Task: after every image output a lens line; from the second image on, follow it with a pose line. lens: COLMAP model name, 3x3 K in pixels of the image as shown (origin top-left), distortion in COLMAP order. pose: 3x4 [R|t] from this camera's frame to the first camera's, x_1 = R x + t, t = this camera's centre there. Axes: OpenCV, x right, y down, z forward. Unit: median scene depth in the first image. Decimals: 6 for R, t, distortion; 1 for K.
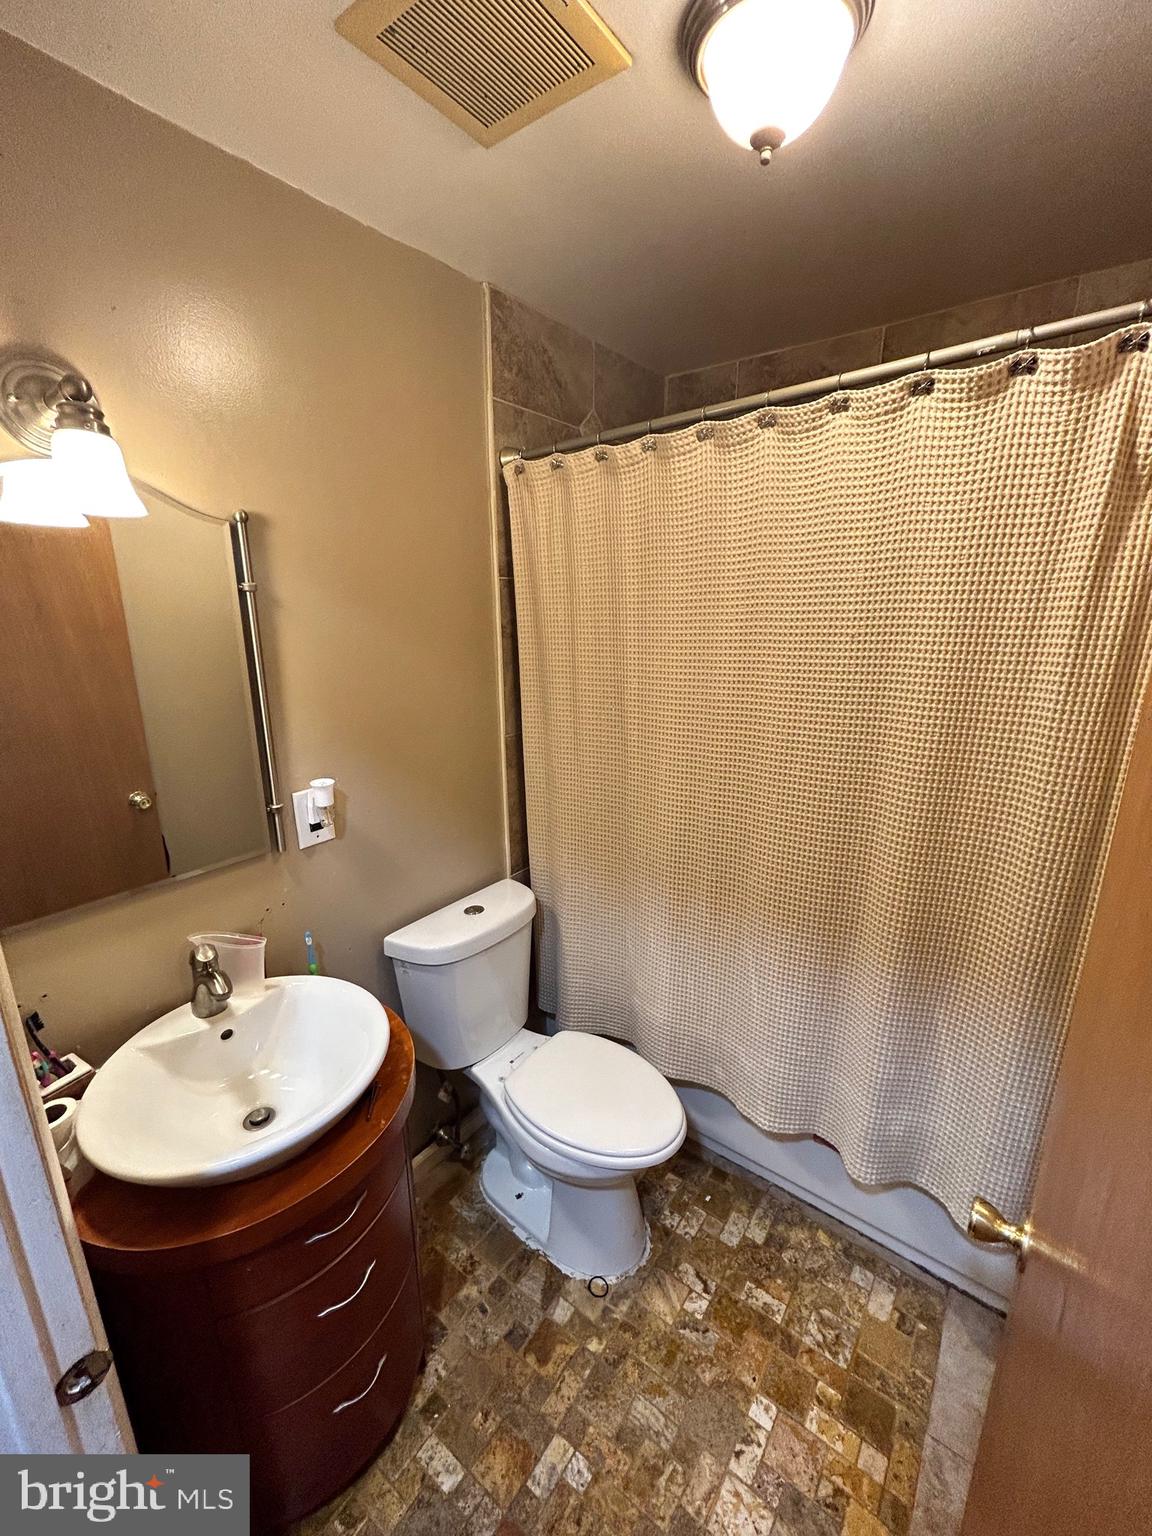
lens RADIAL K [[619.1, 0, 584.0], [0, 619.1, 765.4], [0, 0, 1]] dist [0.001908, -0.002760]
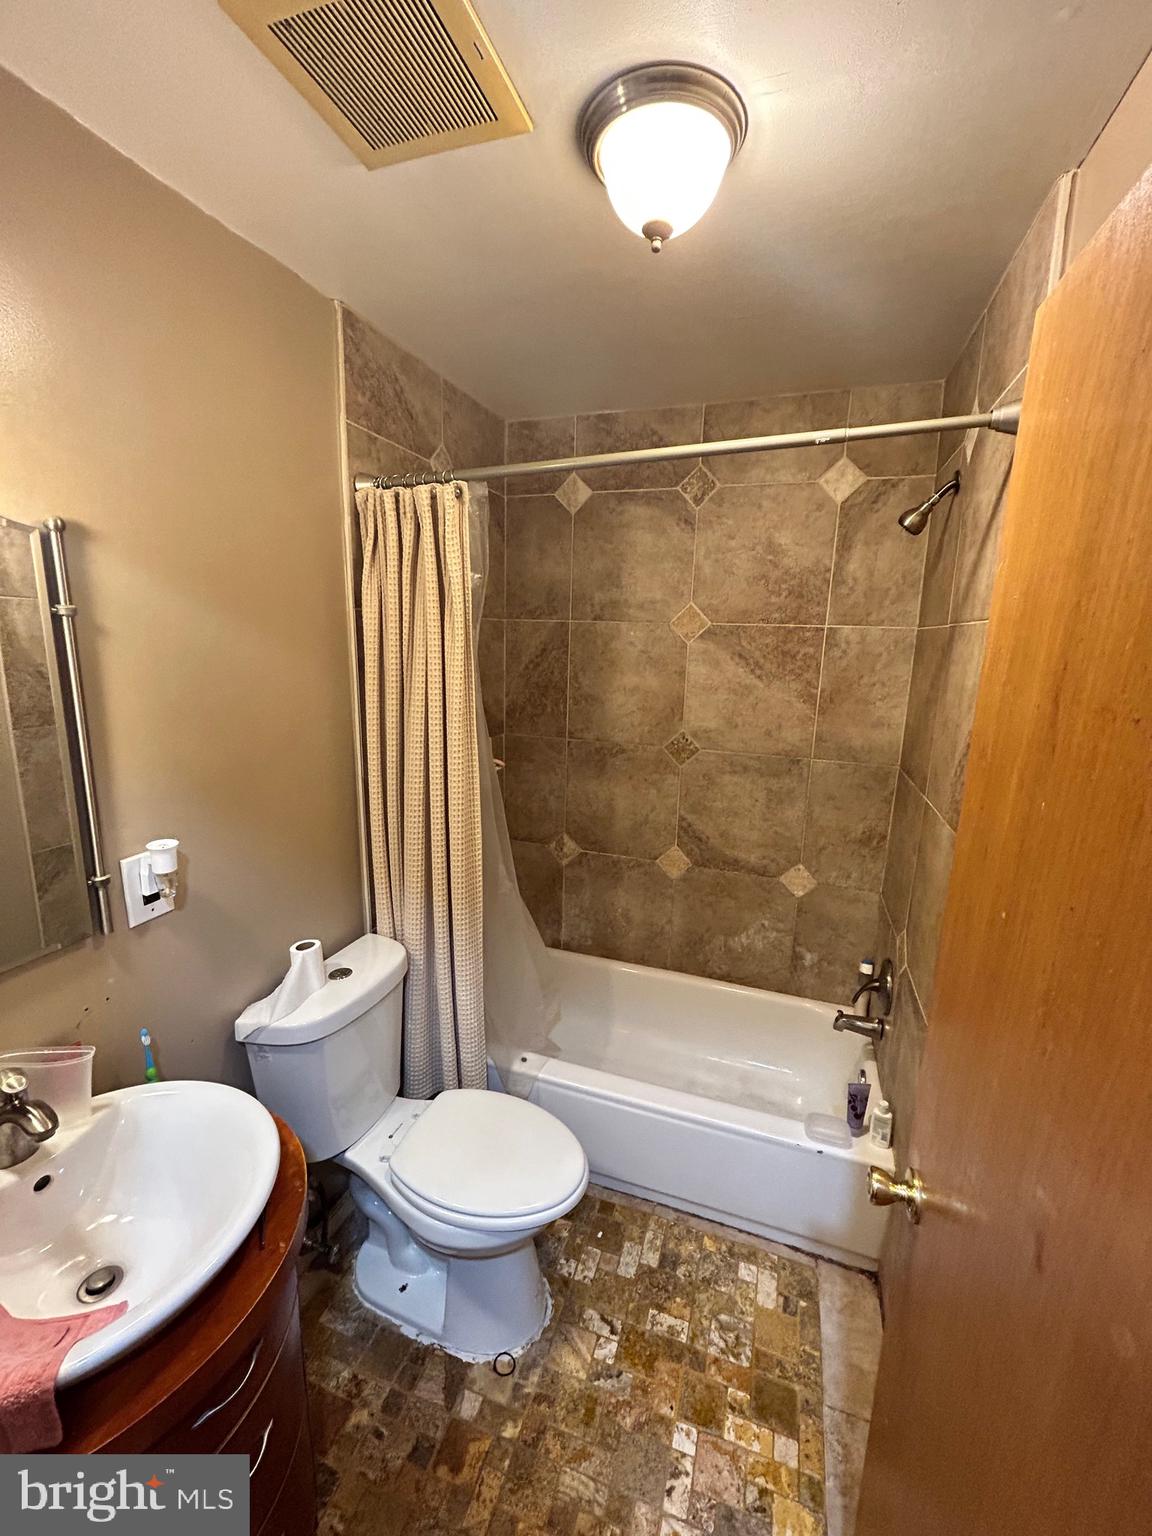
lens RADIAL K [[619.1, 0, 574.5], [0, 619.1, 763.8], [0, 0, 1]] dist [0.001908, -0.002760]
pose [[0.951207, -0.035714, 0.306481, -0.136781], [0.051357, 0.997749, -0.043126, -0.015147], [-0.304250, 0.056762, 0.950899, 0.031555]]
